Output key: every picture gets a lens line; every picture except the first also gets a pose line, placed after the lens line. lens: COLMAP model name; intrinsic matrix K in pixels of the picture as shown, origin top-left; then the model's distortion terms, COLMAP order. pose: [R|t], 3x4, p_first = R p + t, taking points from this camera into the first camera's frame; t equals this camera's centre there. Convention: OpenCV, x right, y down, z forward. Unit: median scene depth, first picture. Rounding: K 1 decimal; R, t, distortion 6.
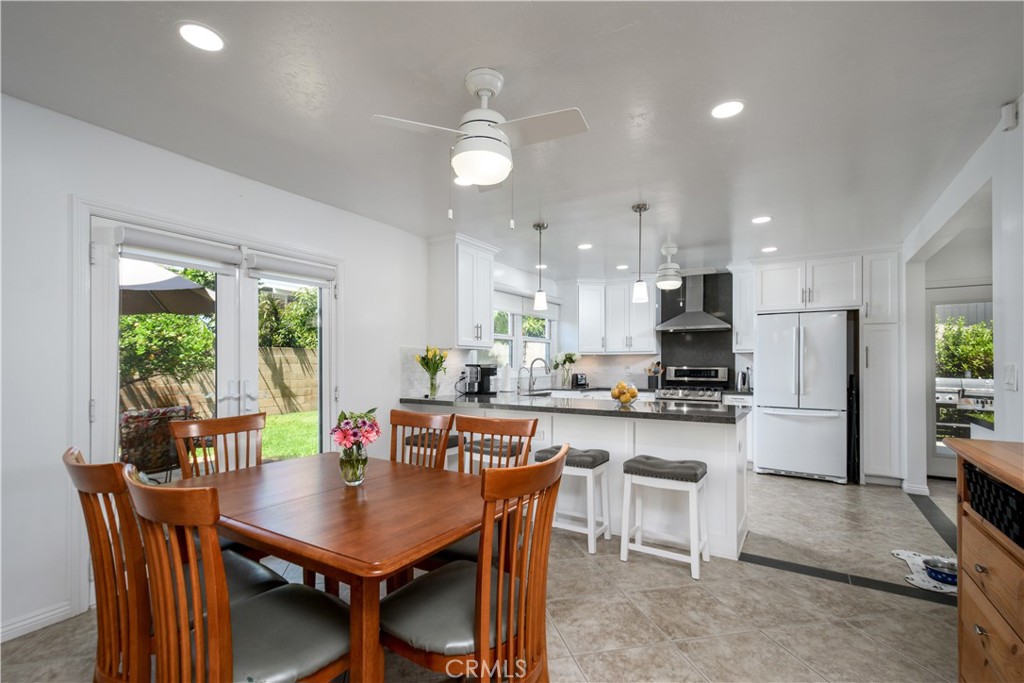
lens RADIAL K [[476.5, 0, 494.1], [0, 476.5, 364.8], [0, 0, 1]] dist [-0.009555, -0.000194]
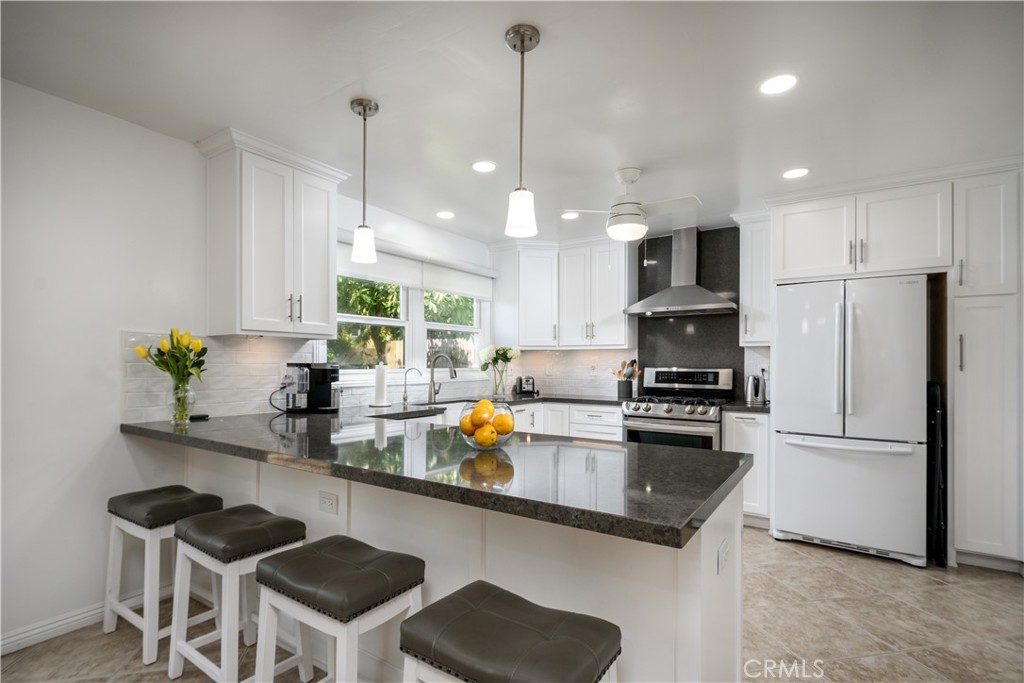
lens RADIAL K [[481.7, 0, 508.3], [0, 481.7, 366.2], [0, 0, 1]] dist [-0.015418, 0.000445]
pose [[0.999826, 0.002103, -0.018553, 0.204656], [-0.002038, 0.999992, 0.003531, 0.000093], [0.018560, -0.003493, 0.999822, 0.348975]]
